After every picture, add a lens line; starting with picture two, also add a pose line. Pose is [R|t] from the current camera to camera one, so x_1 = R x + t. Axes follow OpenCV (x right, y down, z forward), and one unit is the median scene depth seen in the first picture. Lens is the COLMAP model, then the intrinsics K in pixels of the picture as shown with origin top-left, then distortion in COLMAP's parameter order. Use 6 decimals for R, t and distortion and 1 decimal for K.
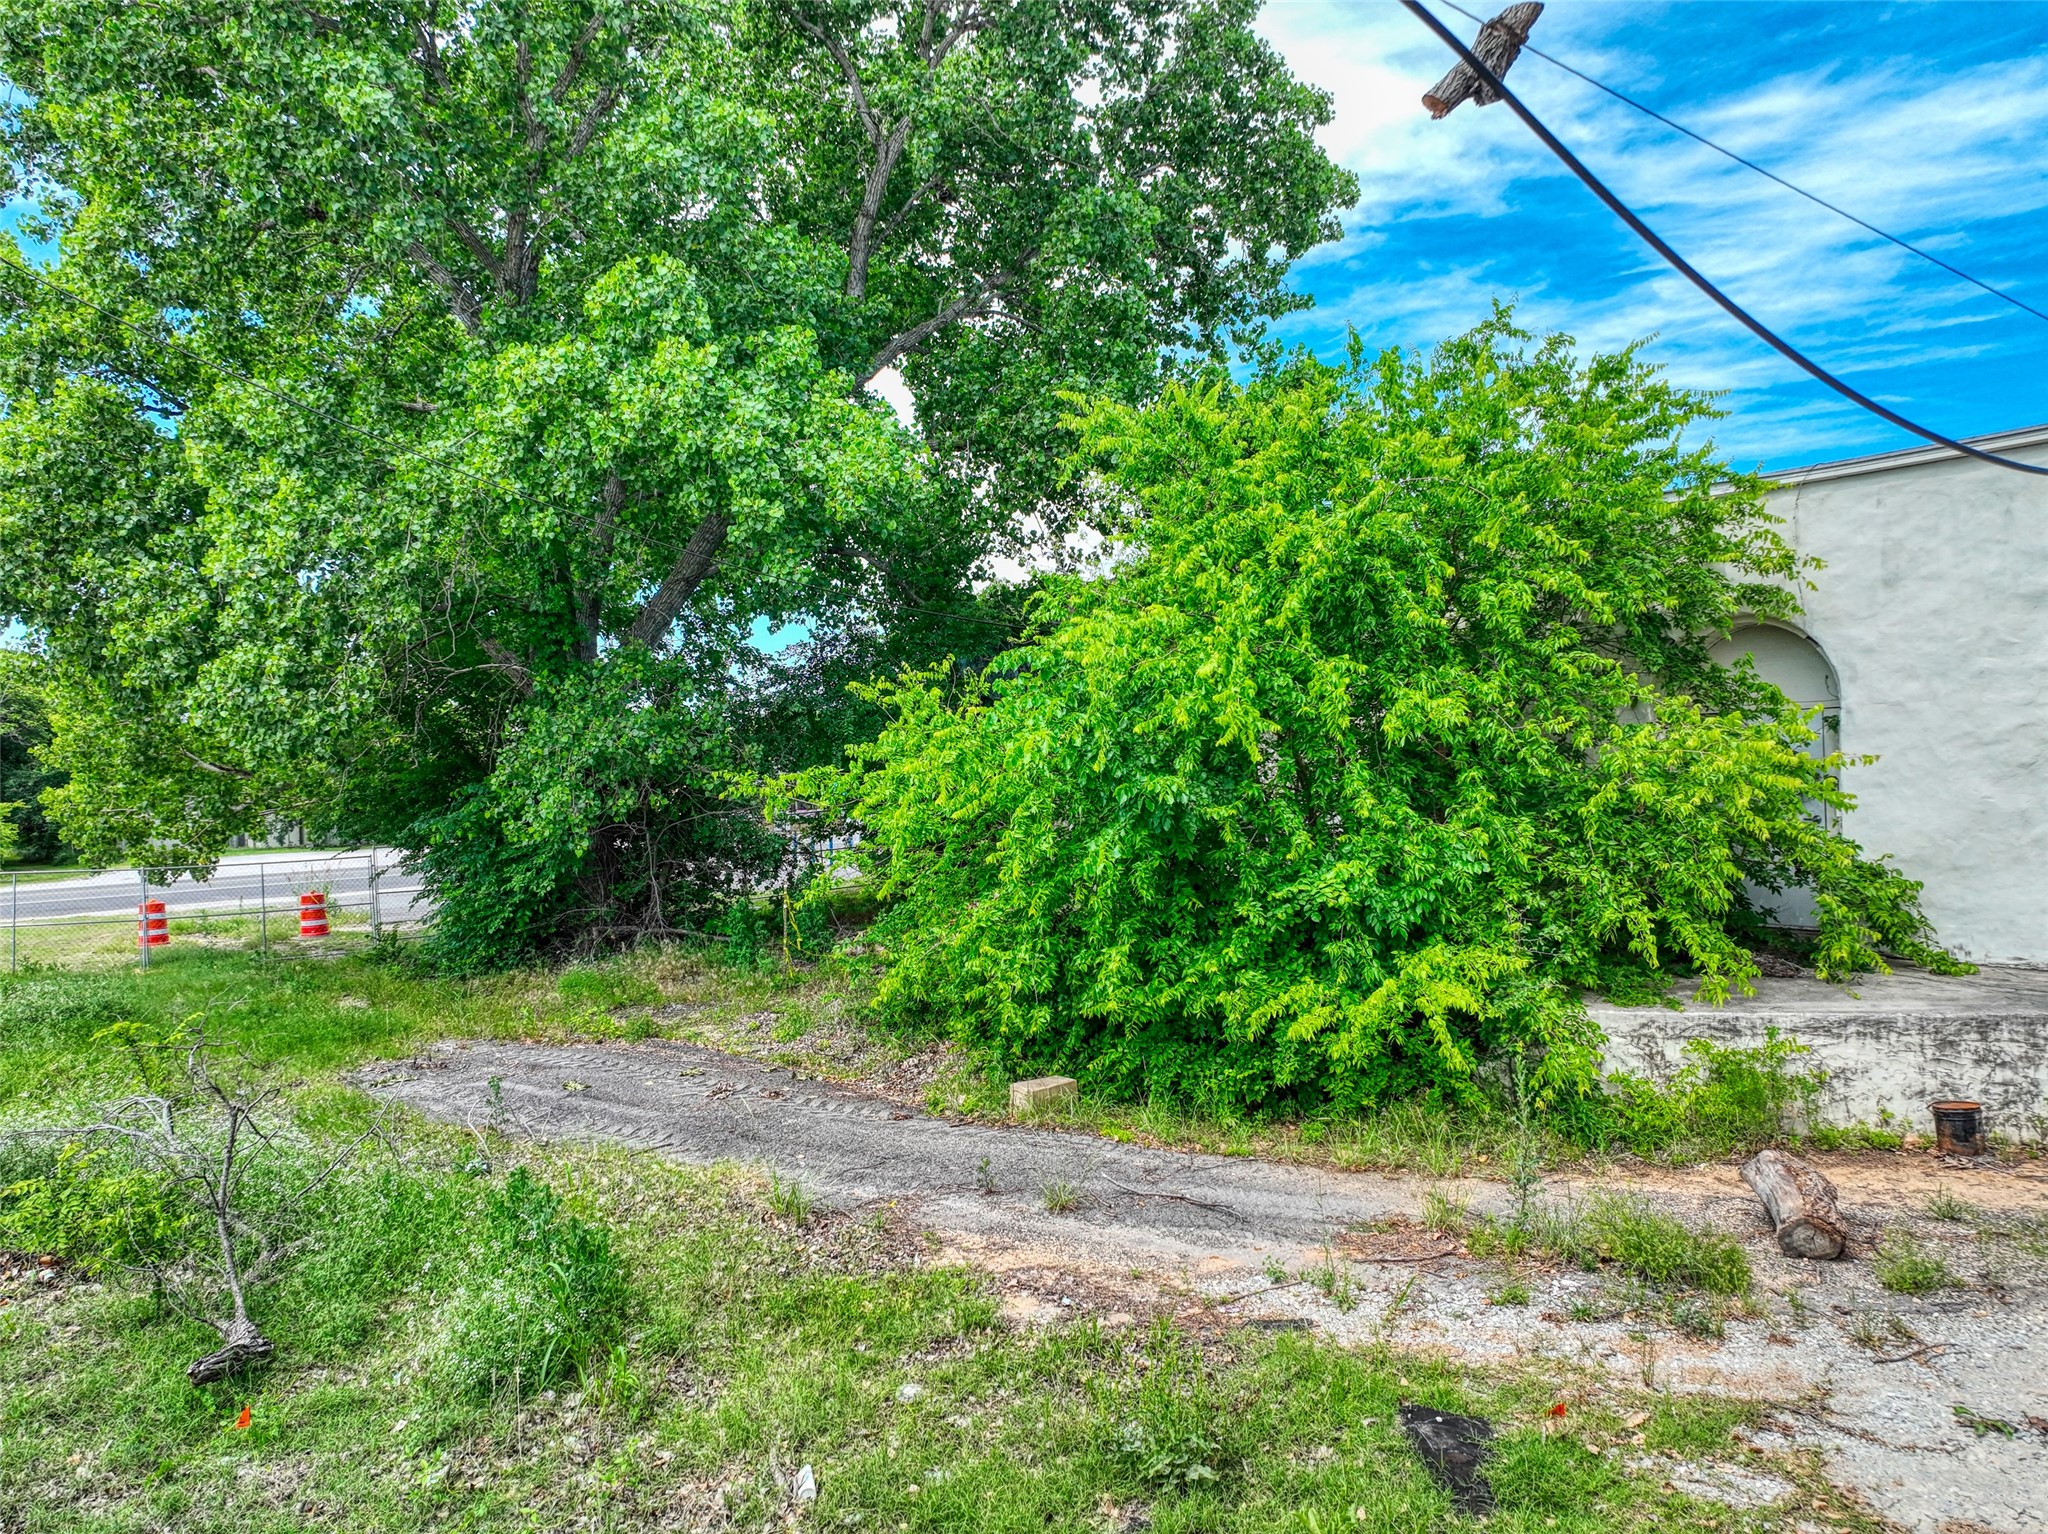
lens RADIAL K [[1451.3, 0, 1047.4], [0, 1451.3, 755.1], [0, 0, 1]] dist [0.047383, -0.007838]
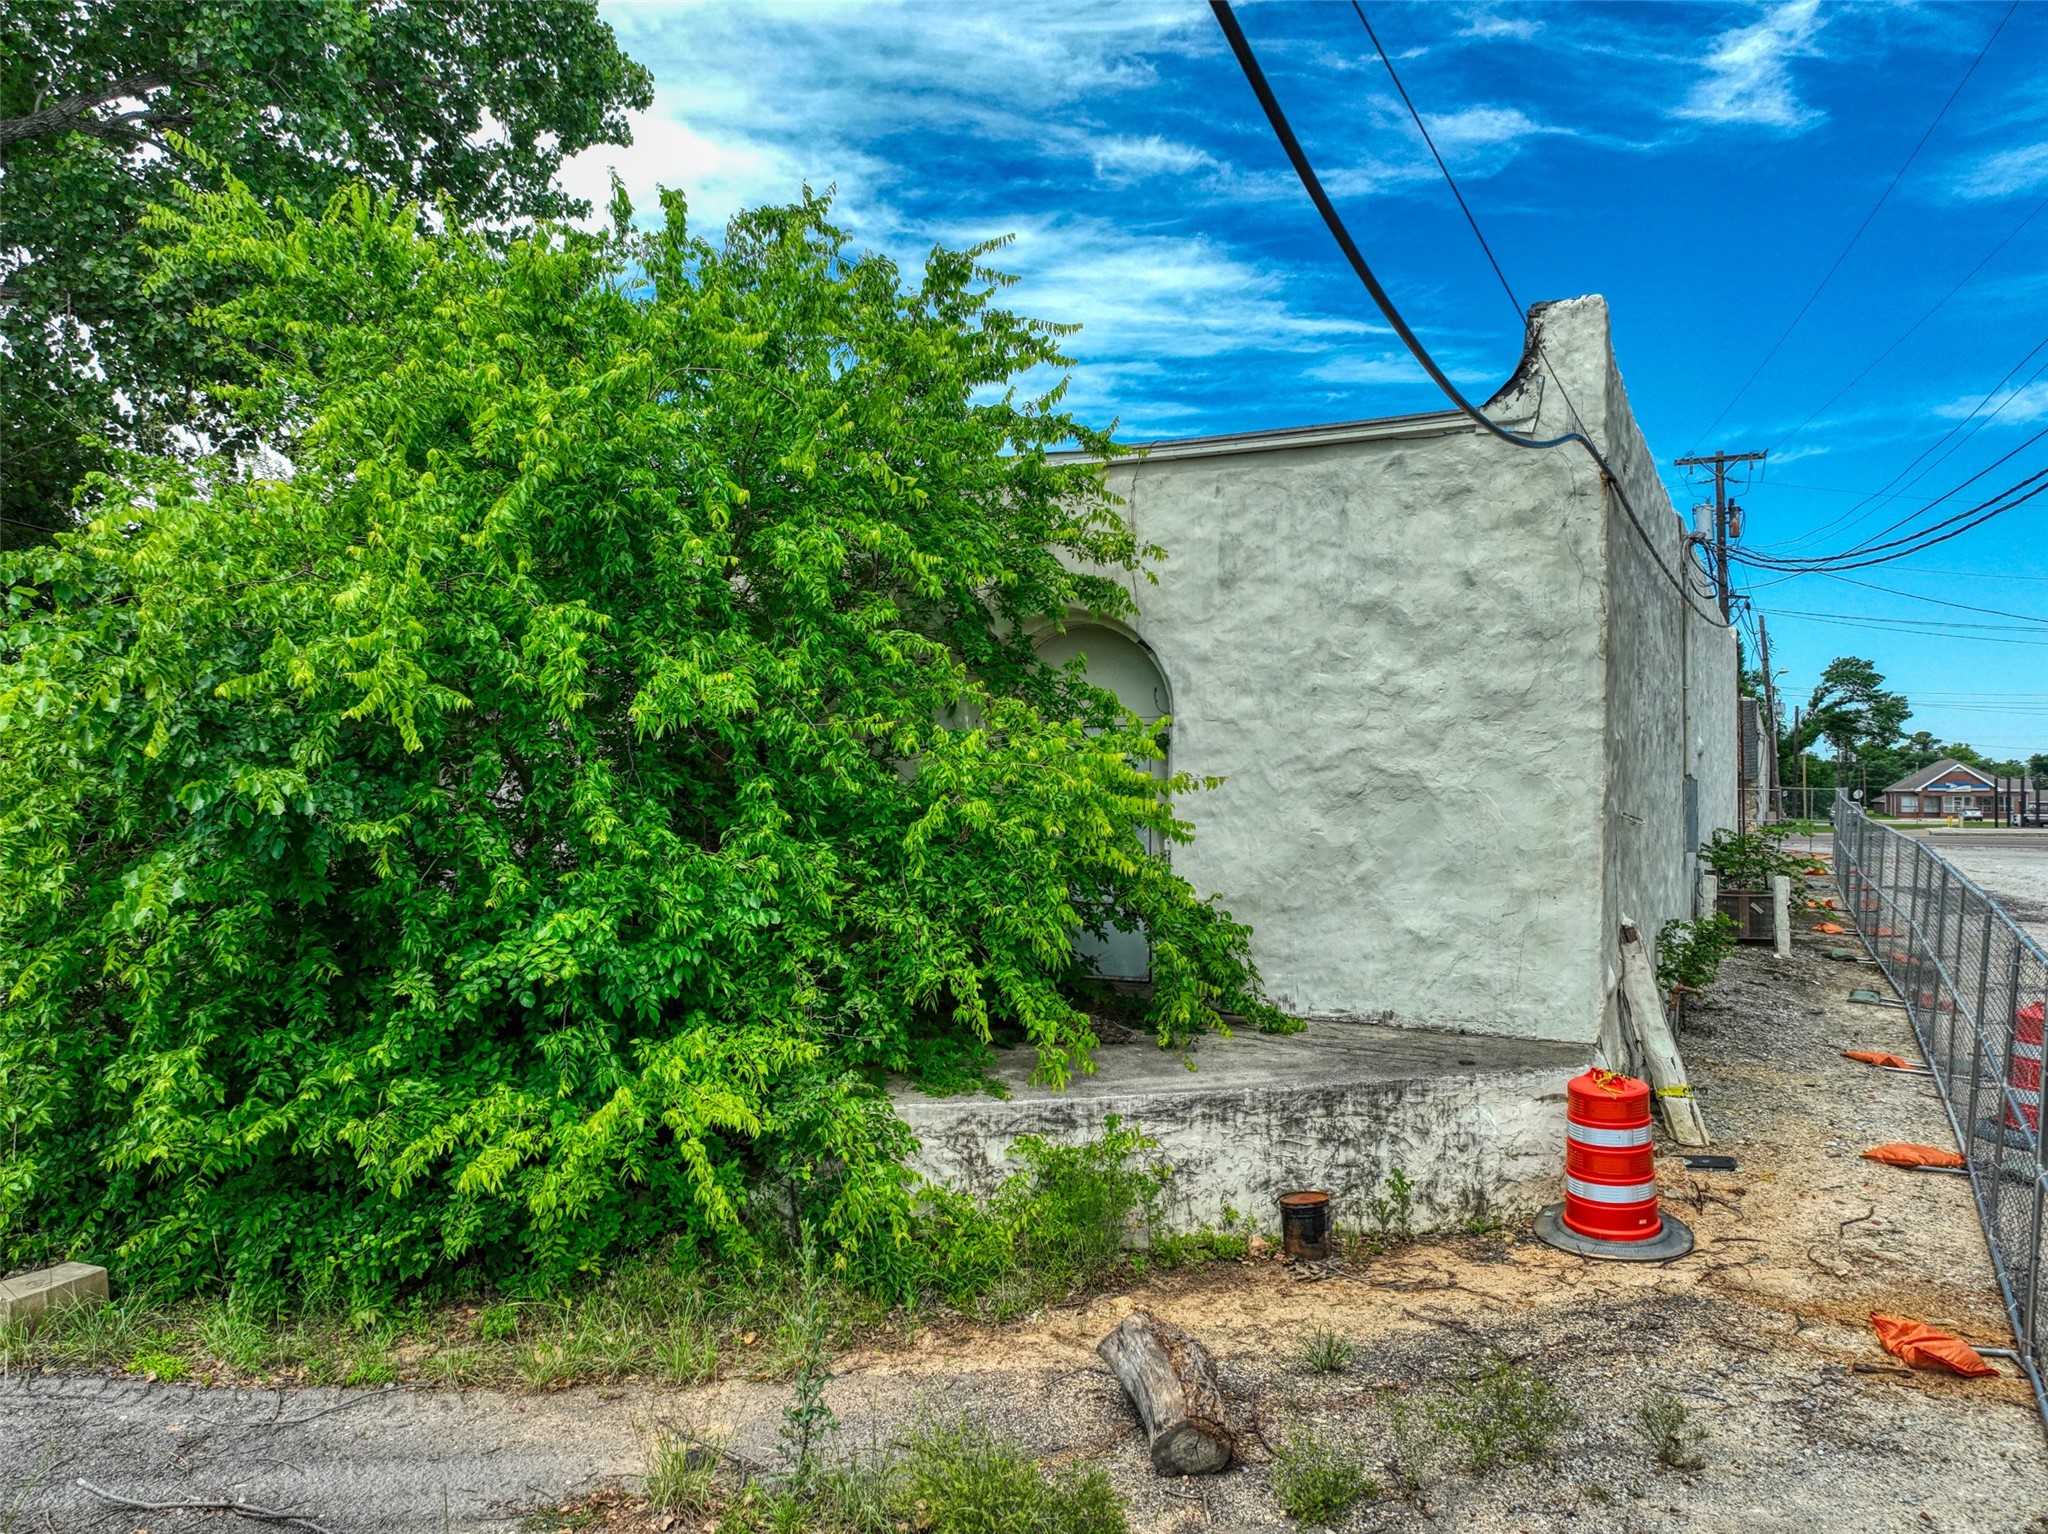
lens RADIAL K [[1506.4, 0, 1020.7], [0, 1506.4, 759.8], [0, 0, 1]] dist [0.006684, 0.004116]
pose [[0.899307, 0.039409, 0.435539, 0.085269], [-0.032166, 0.999195, -0.023993, 0.015044], [-0.436134, 0.007568, 0.899850, 0.279856]]
